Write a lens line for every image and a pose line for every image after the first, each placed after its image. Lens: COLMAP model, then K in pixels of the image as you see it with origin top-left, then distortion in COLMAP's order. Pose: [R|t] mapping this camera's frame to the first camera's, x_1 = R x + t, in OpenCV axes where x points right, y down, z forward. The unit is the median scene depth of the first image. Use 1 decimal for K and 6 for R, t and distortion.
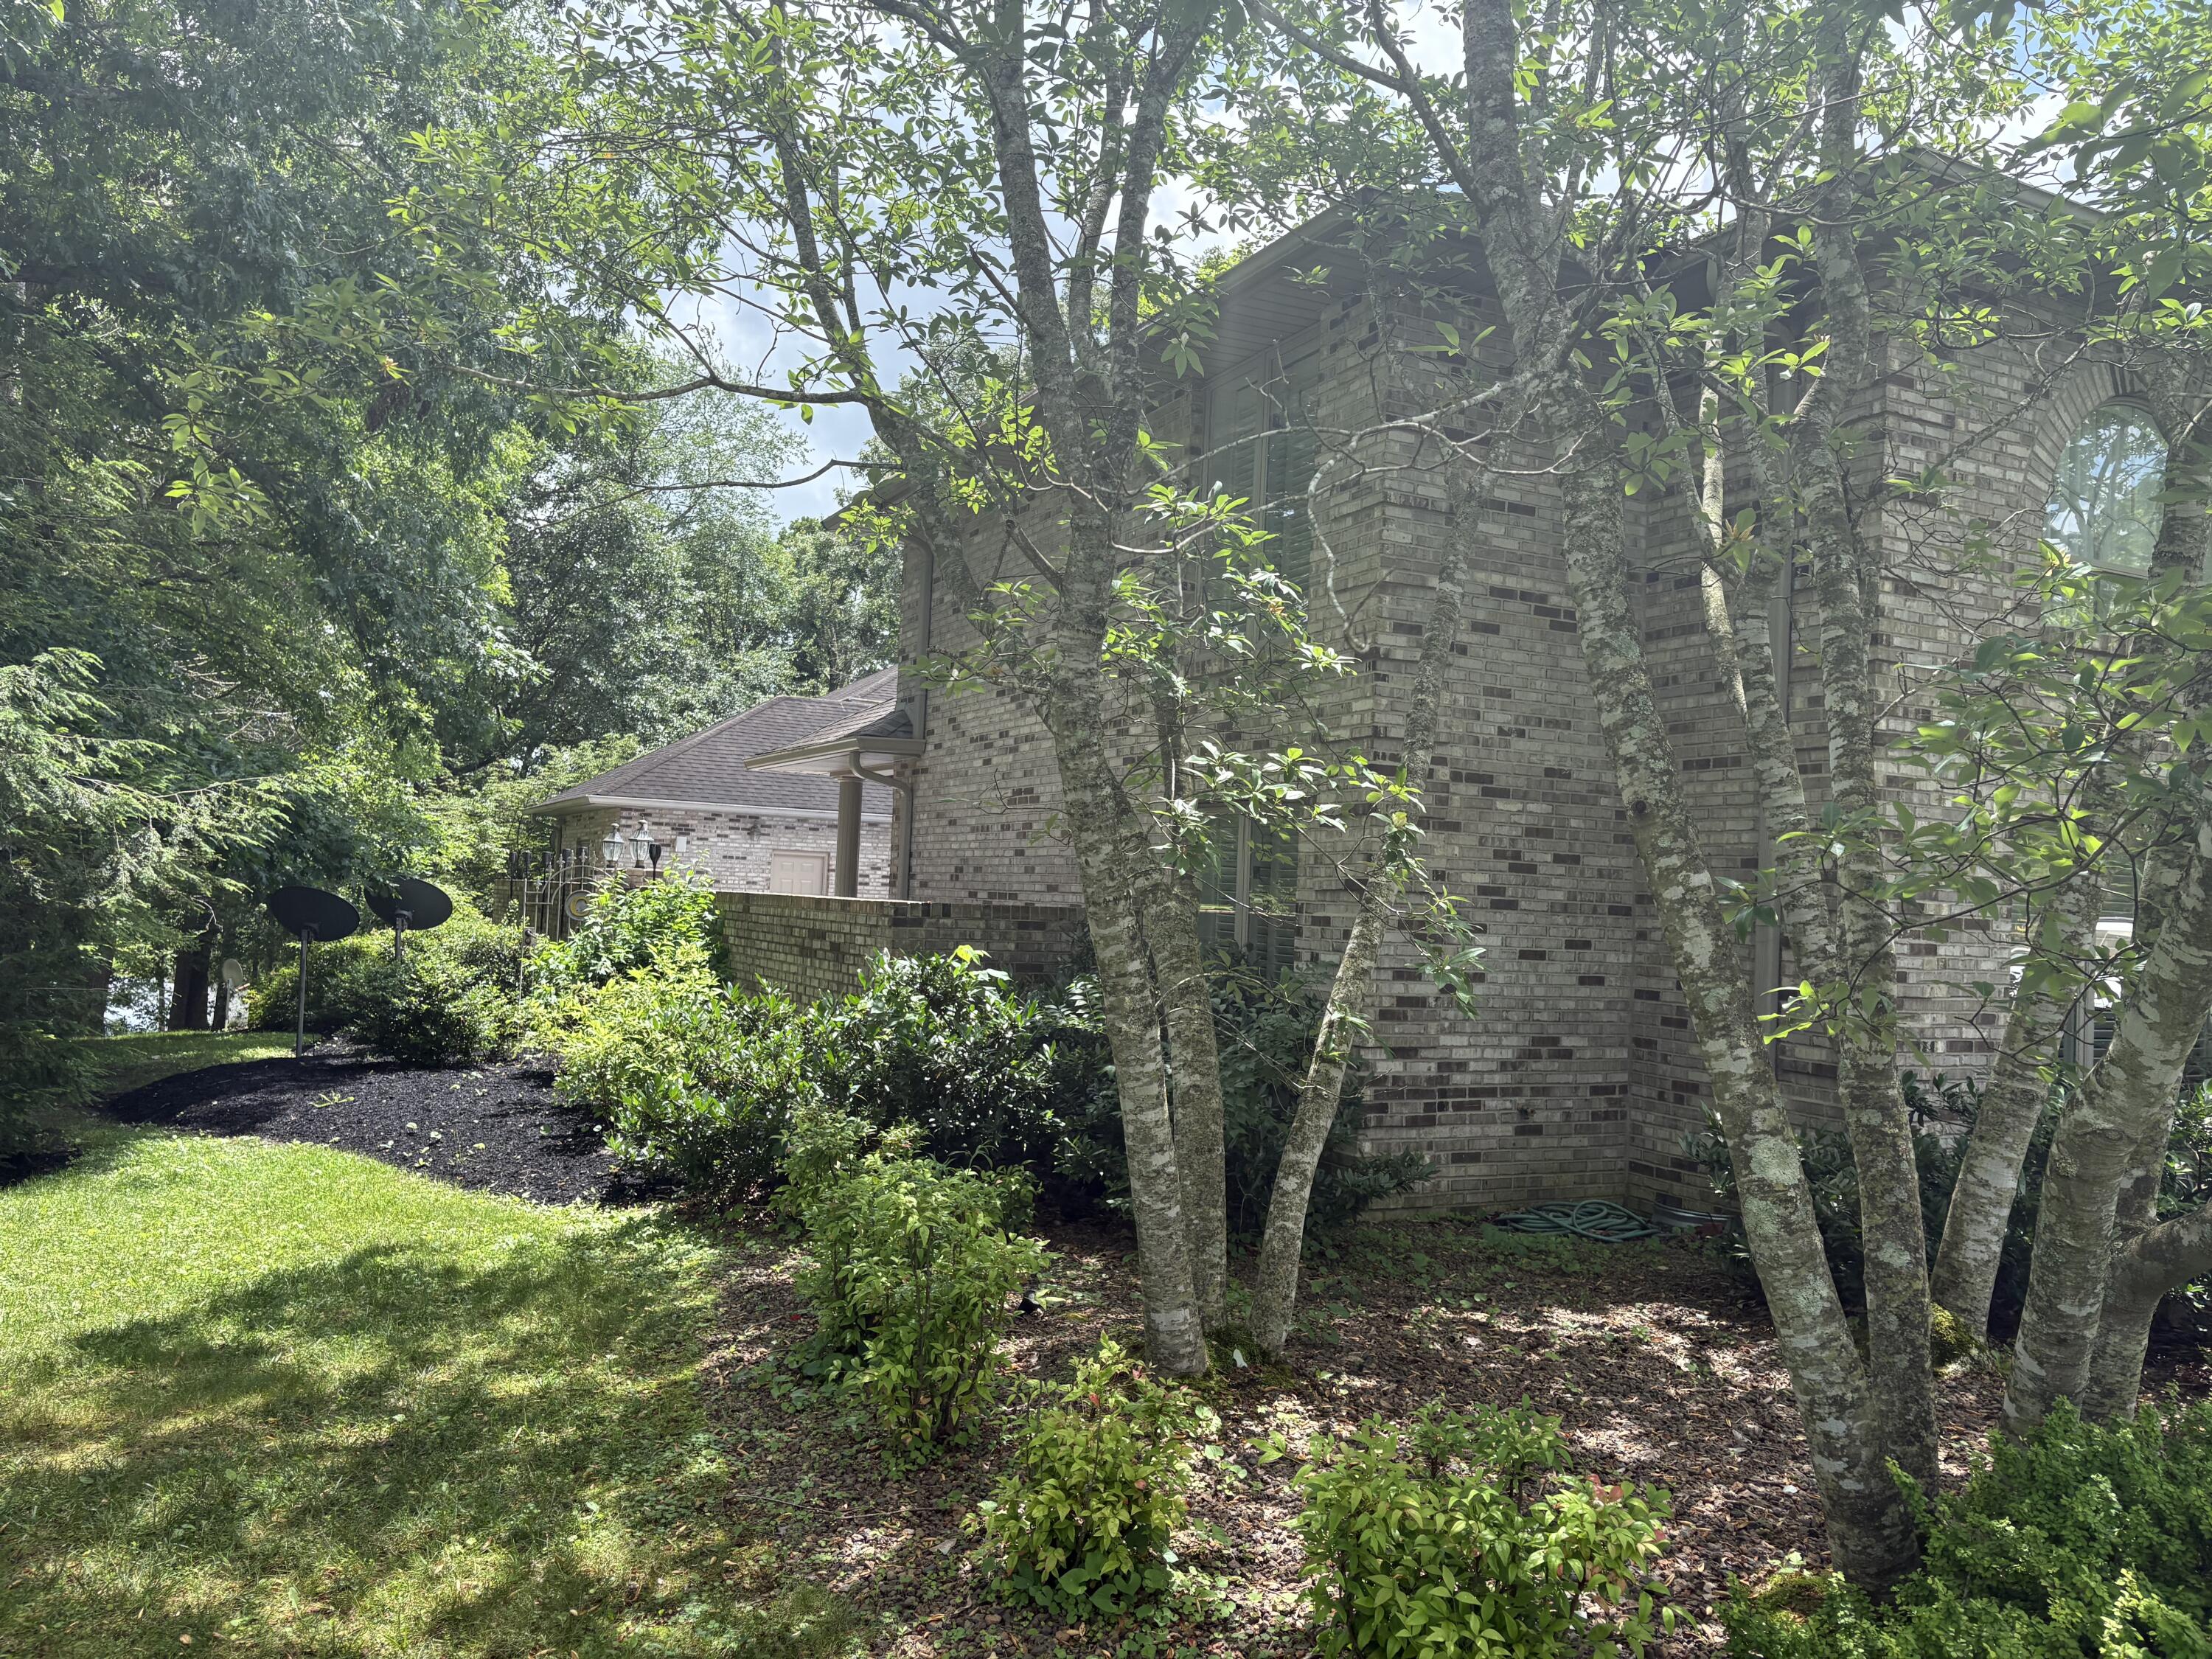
lens RADIAL K [[1647.2, 0, 1123.3], [0, 1647.2, 833.3], [0, 0, 1]] dist [0.147817, -0.226628]
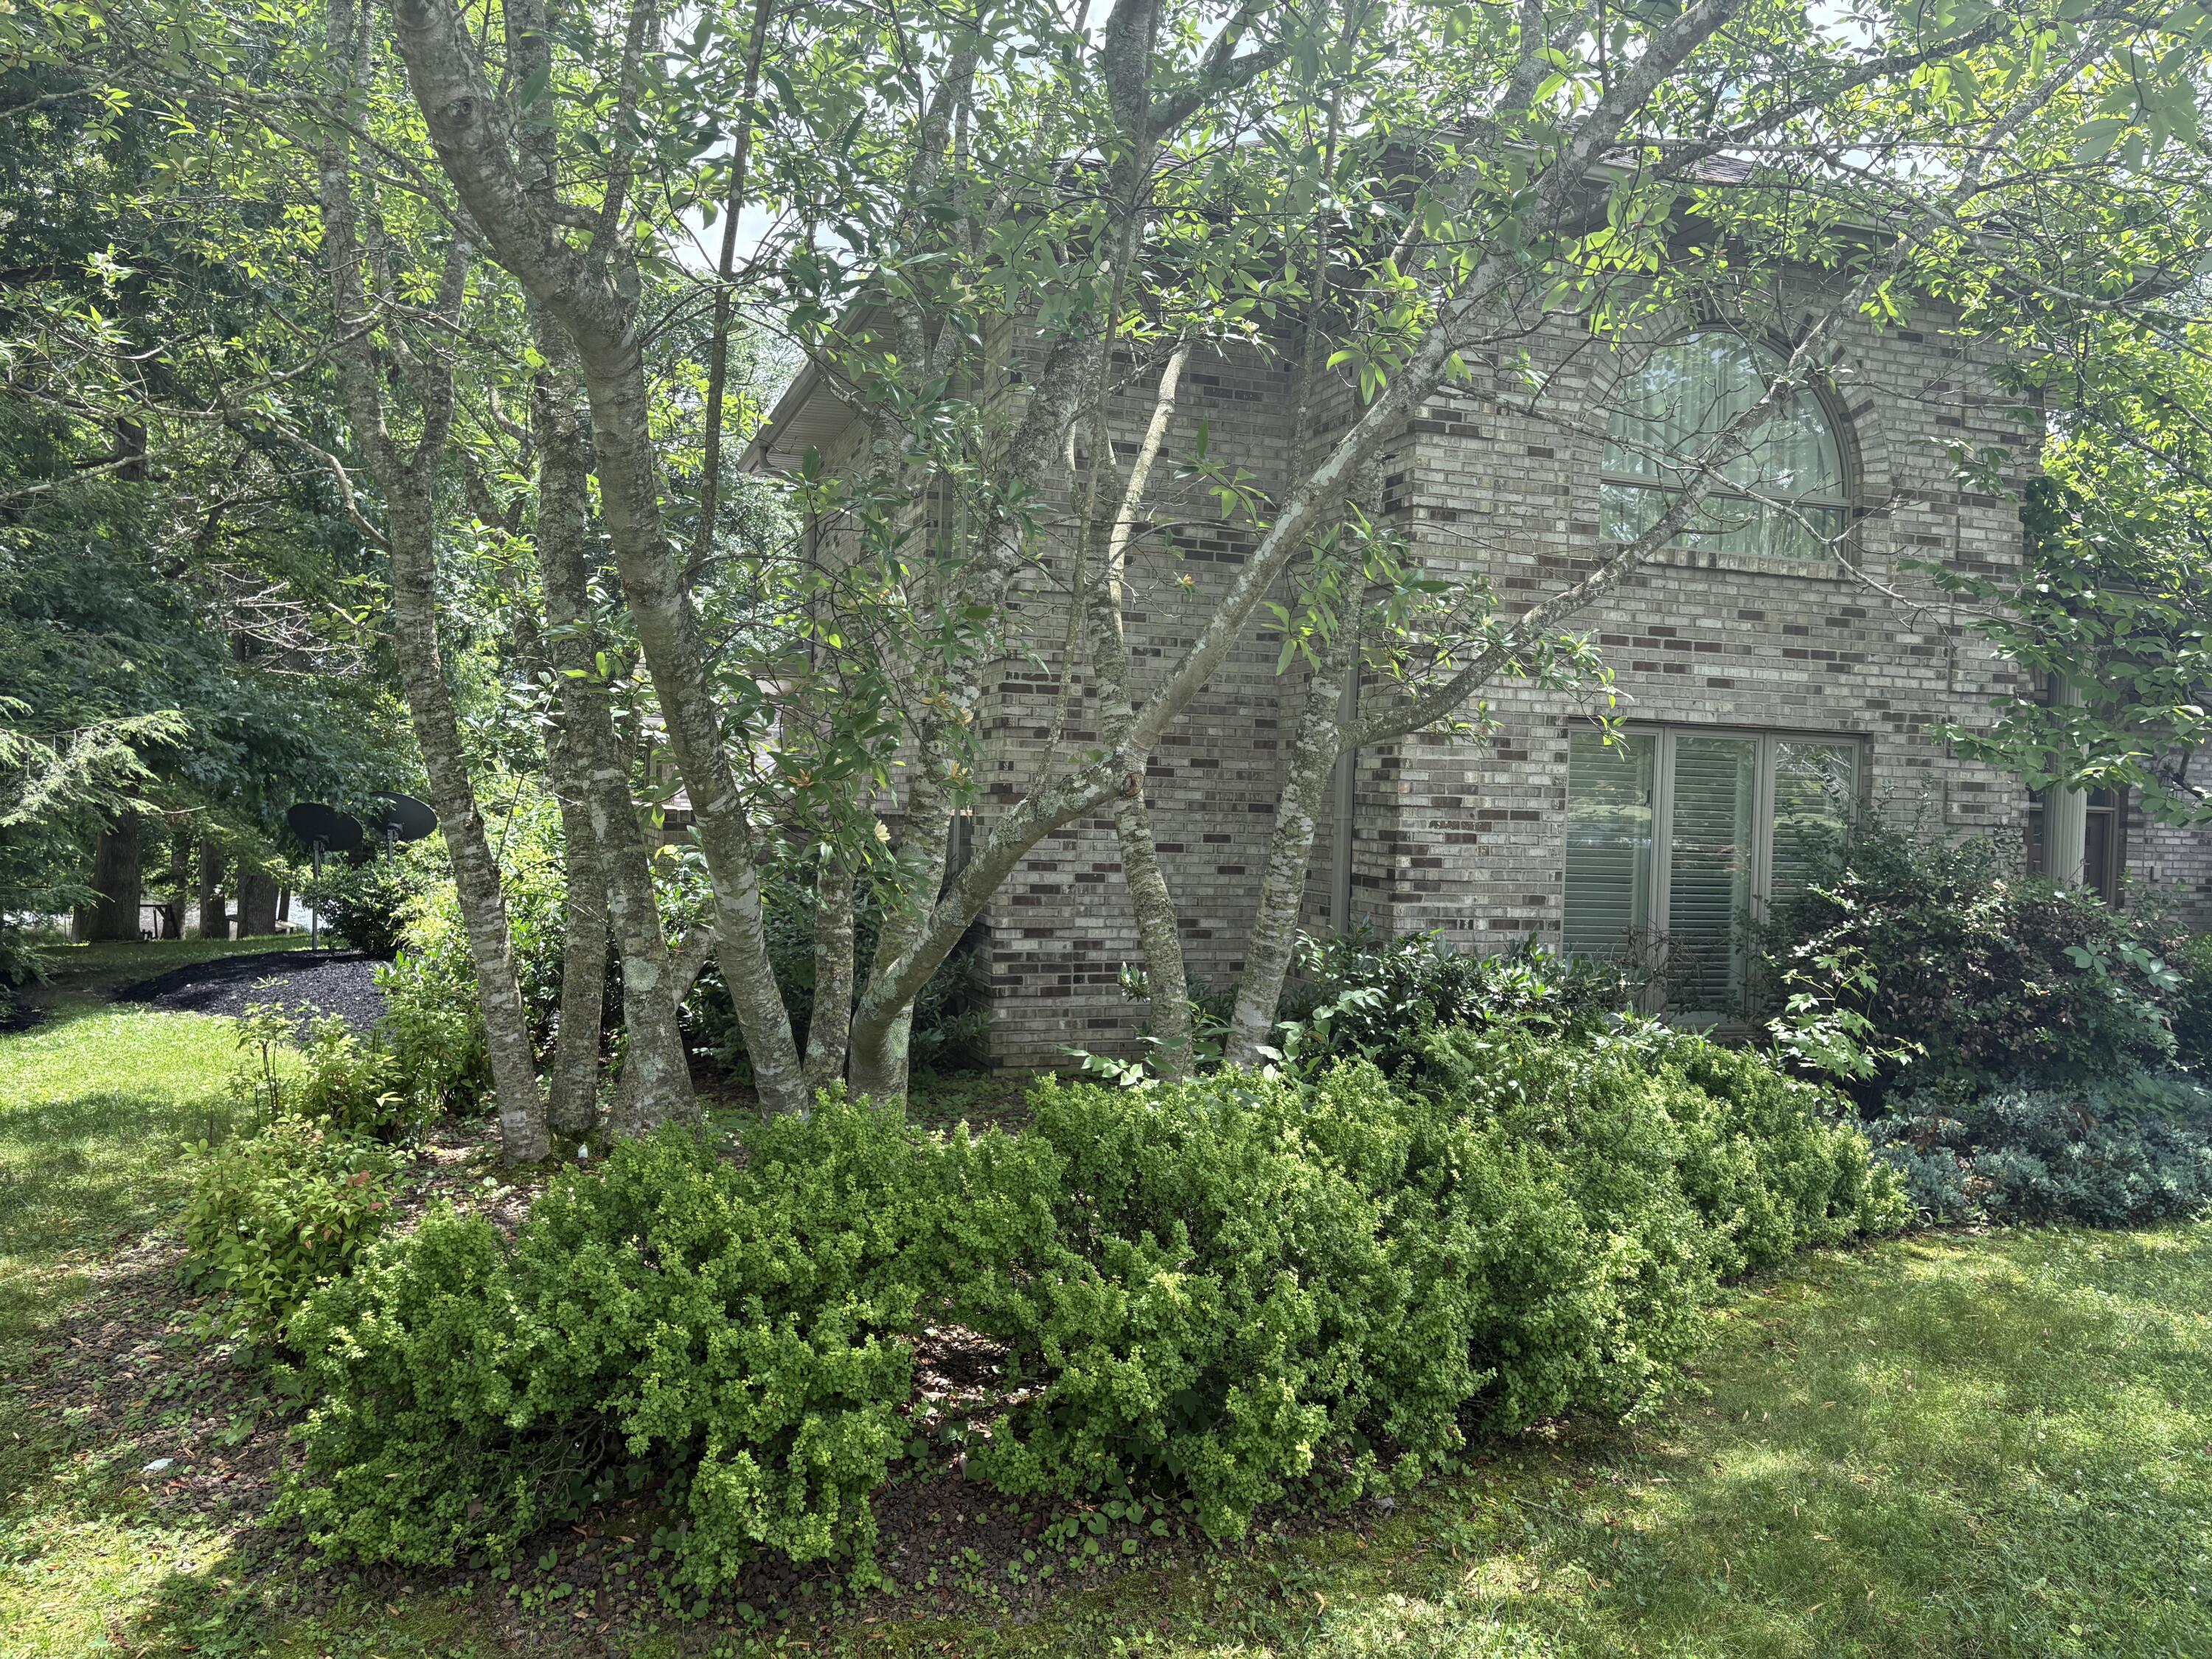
lens RADIAL K [[1647.2, 0, 1123.3], [0, 1647.2, 833.3], [0, 0, 1]] dist [0.147817, -0.226628]
pose [[0.988732, -0.008309, -0.149467, 0.401724], [0.016144, 0.998554, 0.051283, 0.005009], [0.148825, -0.053119, 0.987436, -0.123698]]
